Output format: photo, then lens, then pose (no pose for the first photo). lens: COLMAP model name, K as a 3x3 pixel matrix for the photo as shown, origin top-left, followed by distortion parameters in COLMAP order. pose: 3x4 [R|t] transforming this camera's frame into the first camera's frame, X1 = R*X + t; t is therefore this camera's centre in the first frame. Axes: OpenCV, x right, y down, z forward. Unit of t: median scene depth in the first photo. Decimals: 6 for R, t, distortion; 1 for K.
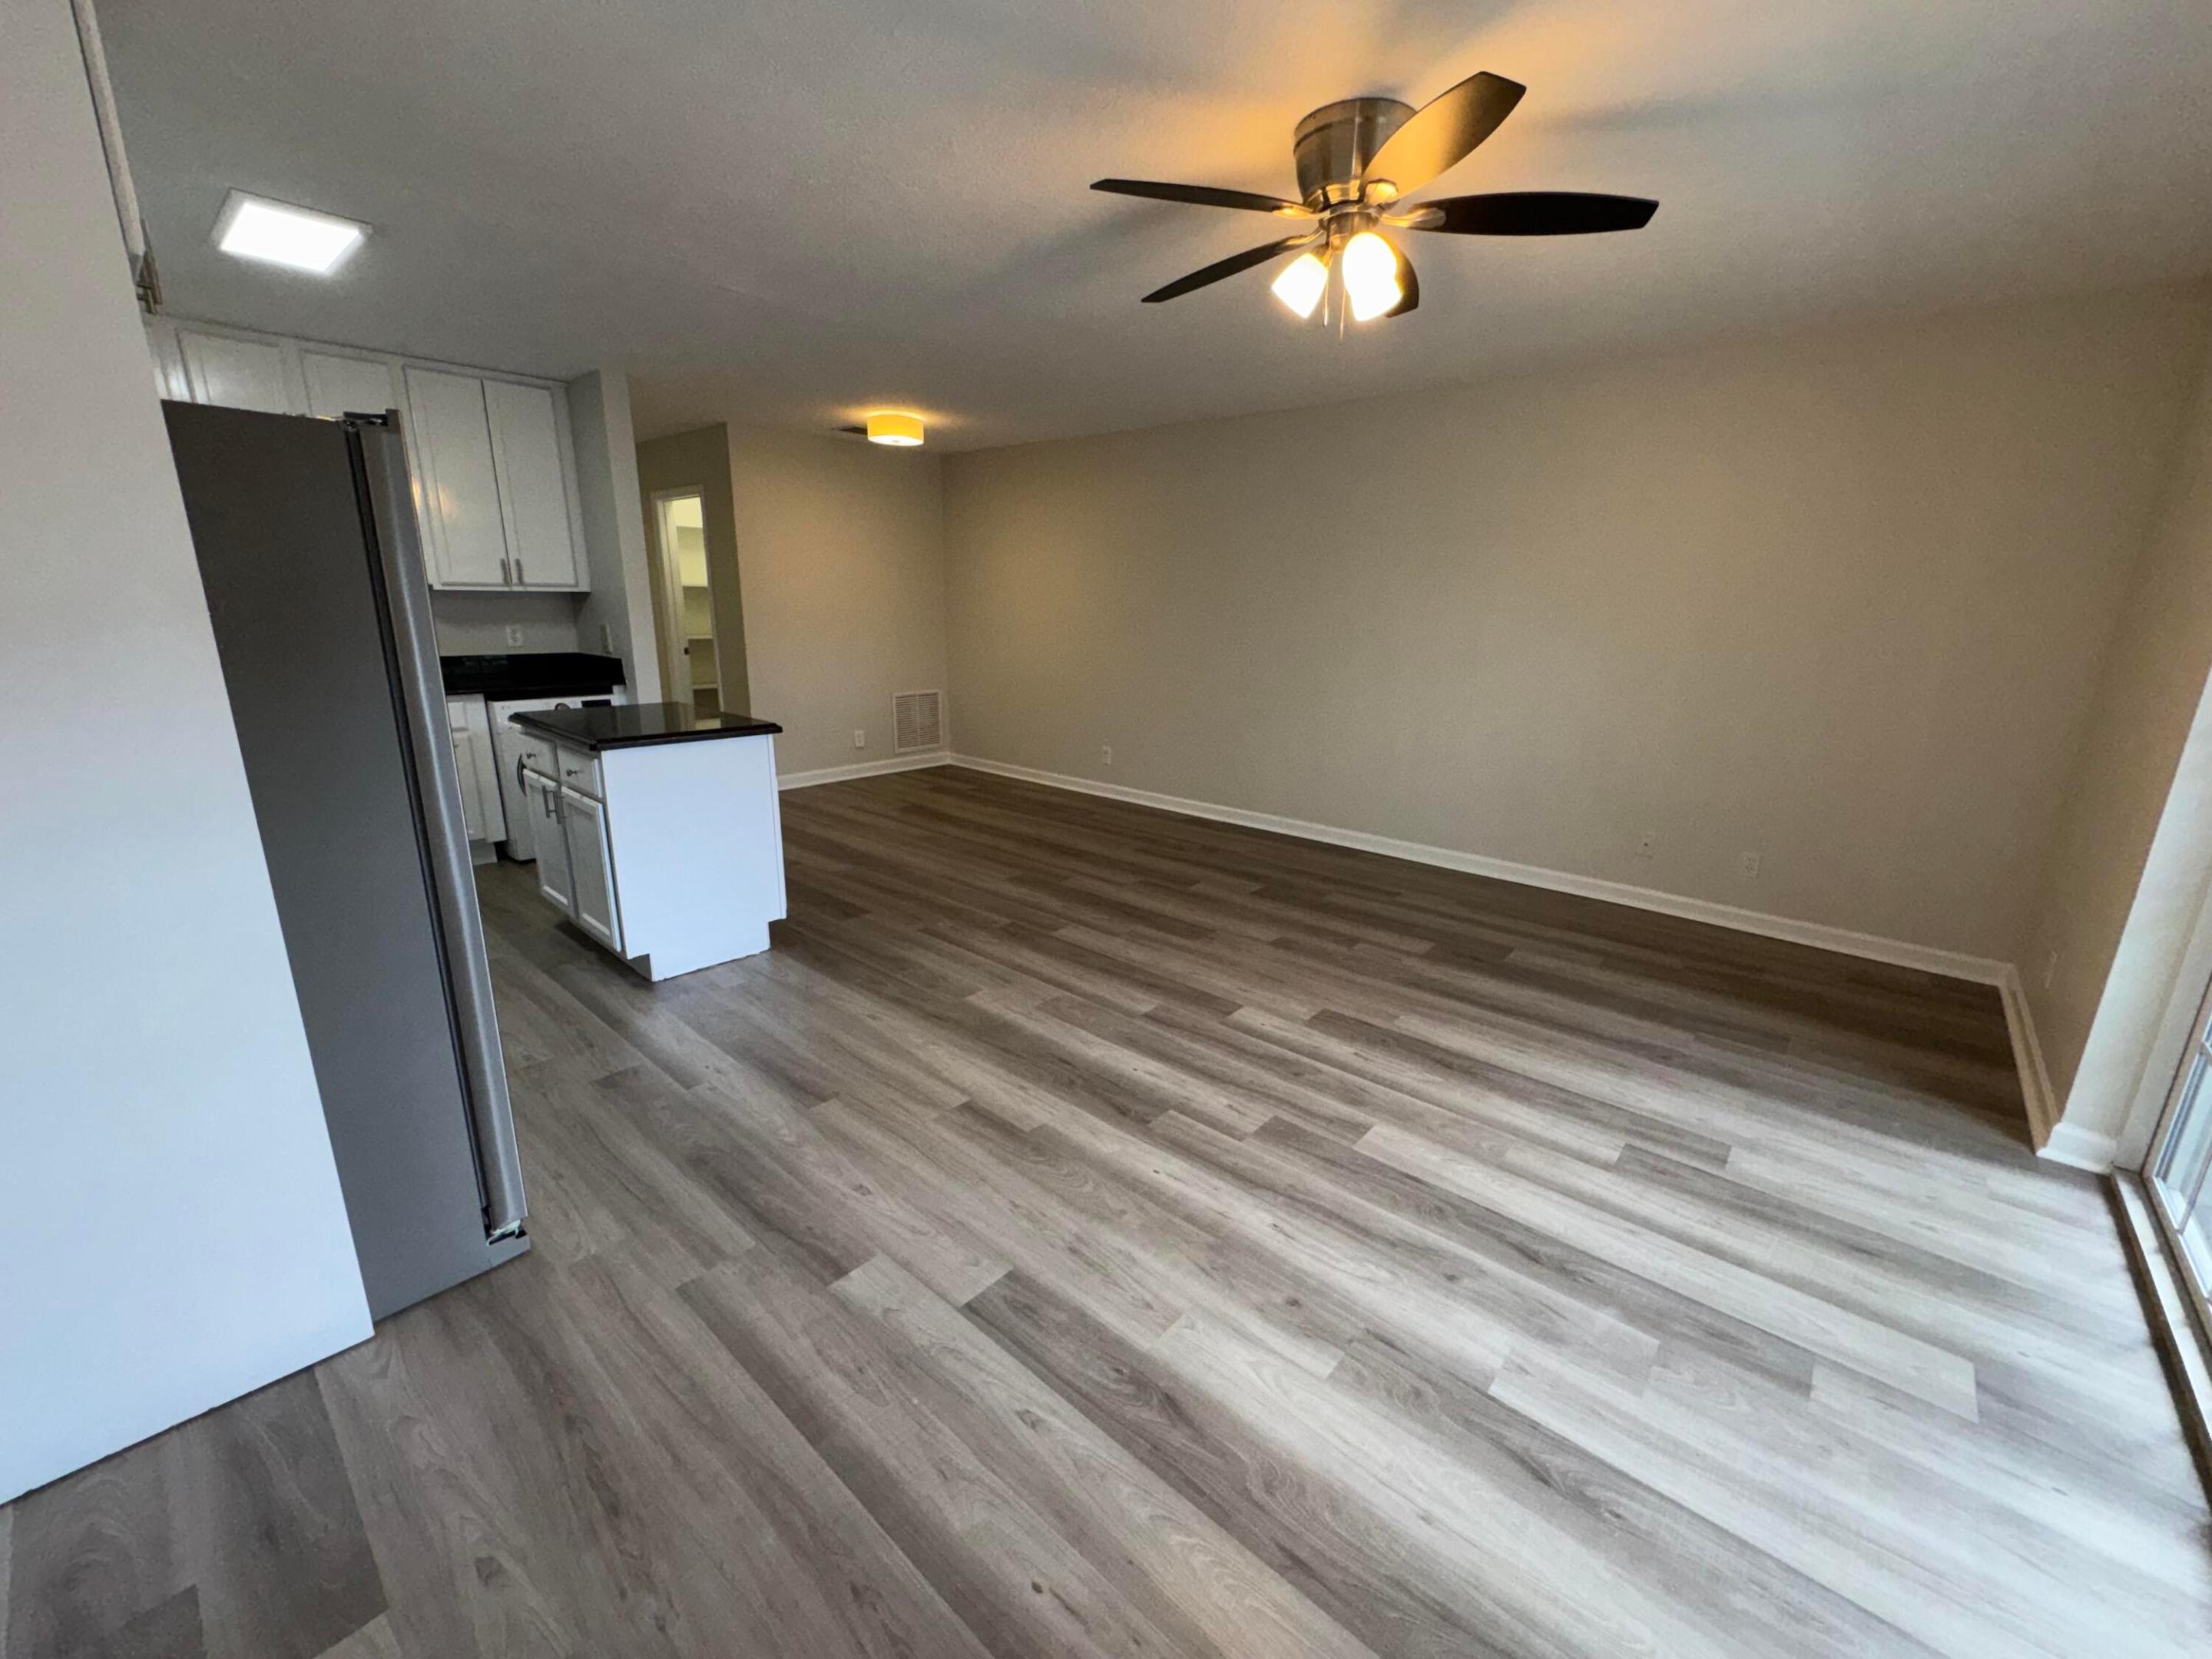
lens RADIAL K [[883.2, 0, 1105.4], [0, 883.2, 829.4], [0, 0, 1]] dist [-0.003274, -0.000702]
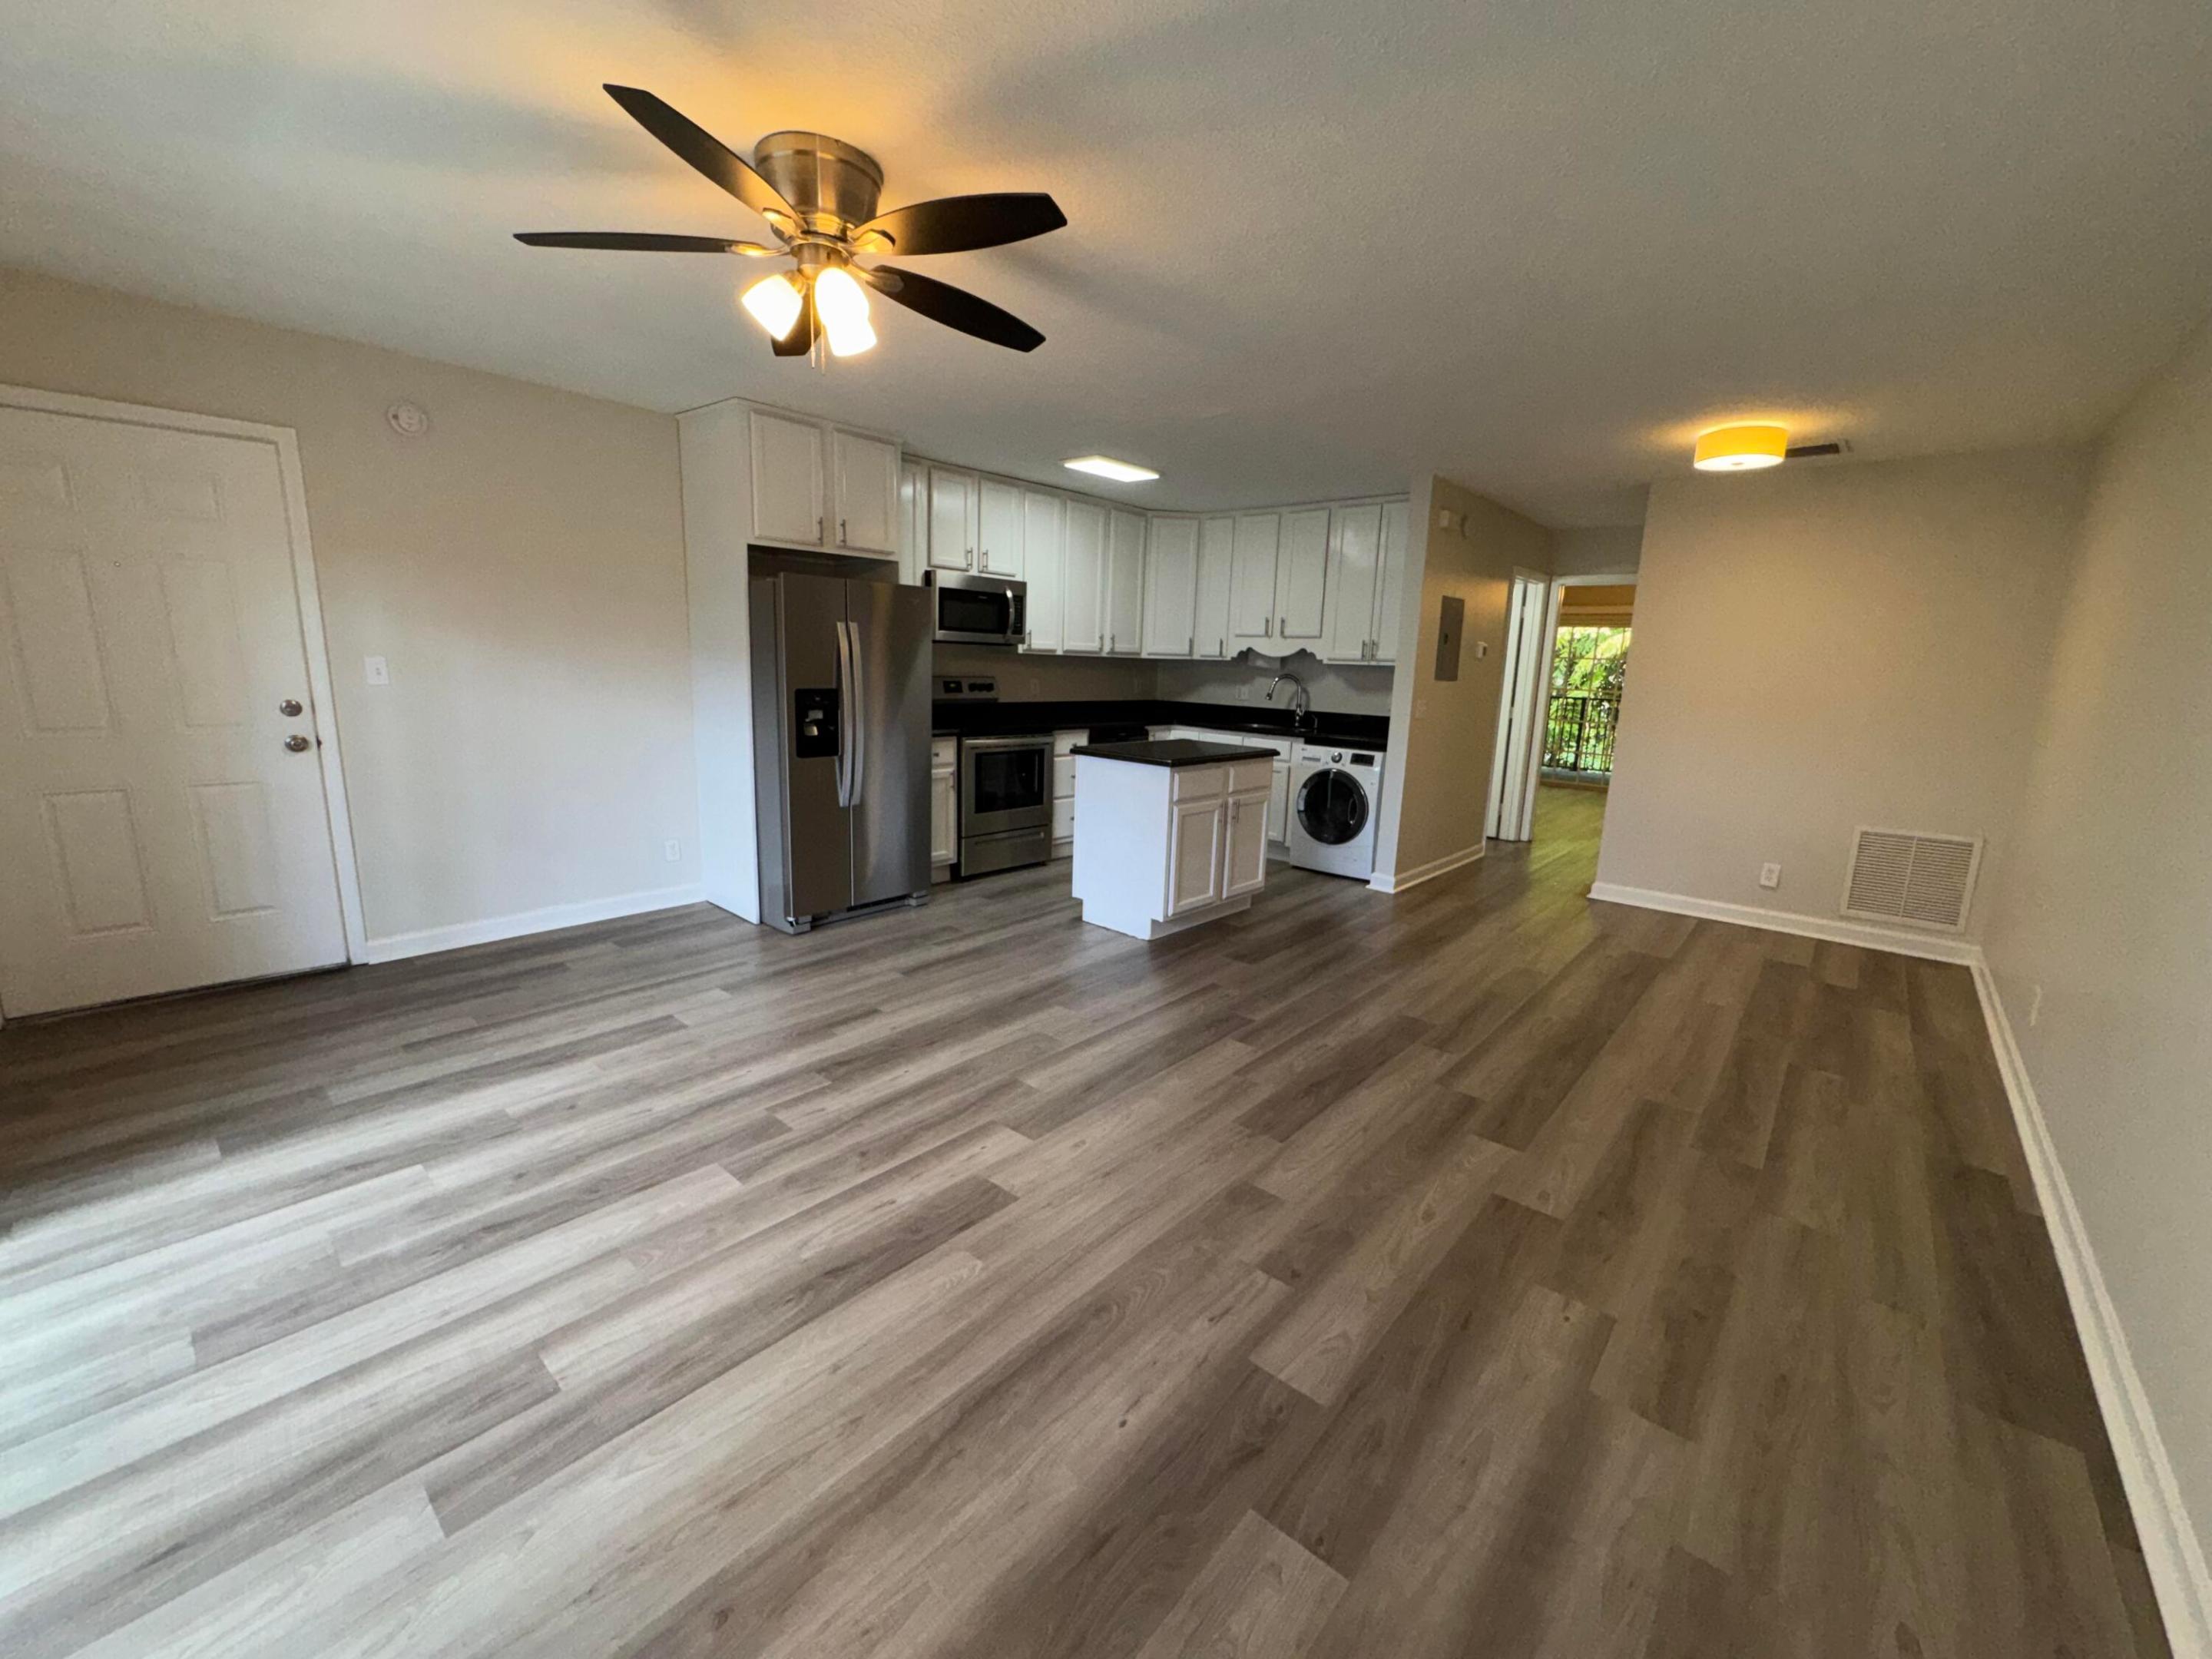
lens RADIAL K [[883.2, 0, 1105.4], [0, 883.2, 829.4], [0, 0, 1]] dist [-0.003274, -0.000702]
pose [[0.006743, 0.170825, -0.985278, 1.035696], [-0.286596, 0.944297, 0.161758, -0.247056], [0.958028, 0.281286, 0.055325, 1.082498]]
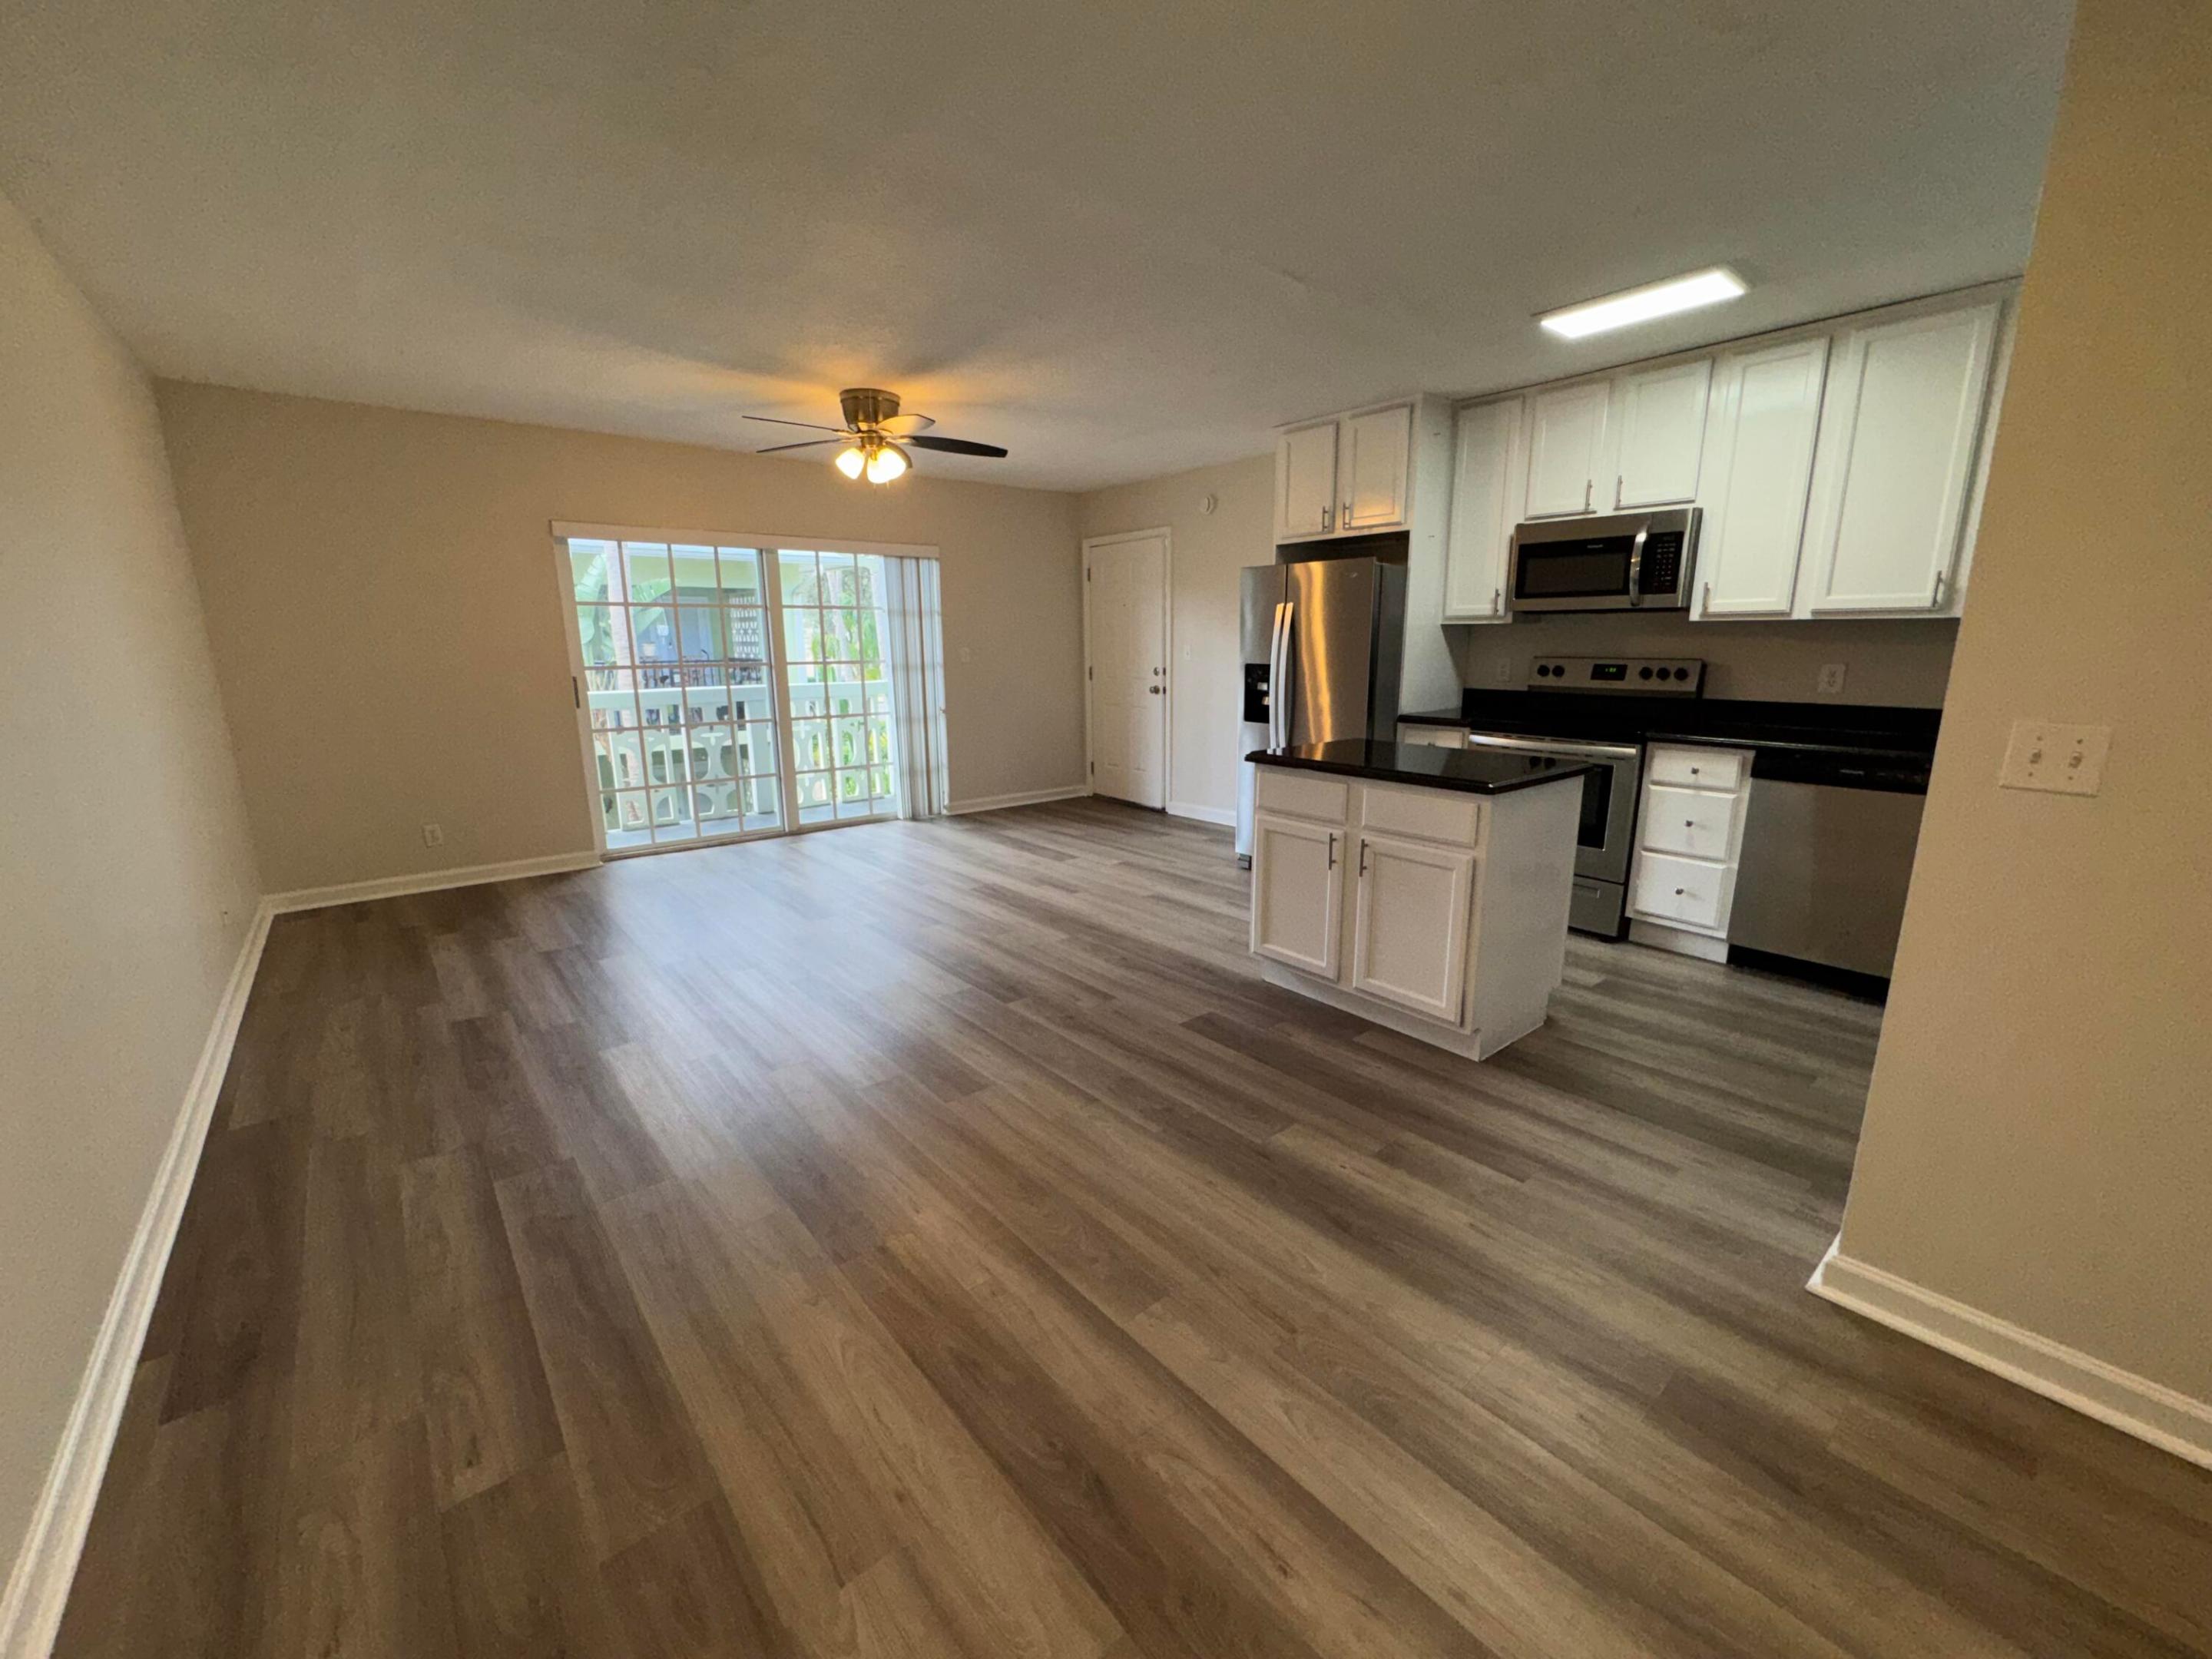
lens RADIAL K [[883.2, 0, 1105.4], [0, 883.2, 829.4], [0, 0, 1]] dist [-0.003274, -0.000702]
pose [[-0.988593, -0.044725, 0.143819, -0.445656], [0.025760, 0.890612, 0.454034, -0.598683], [-0.148393, 0.452560, -0.879300, 2.356718]]
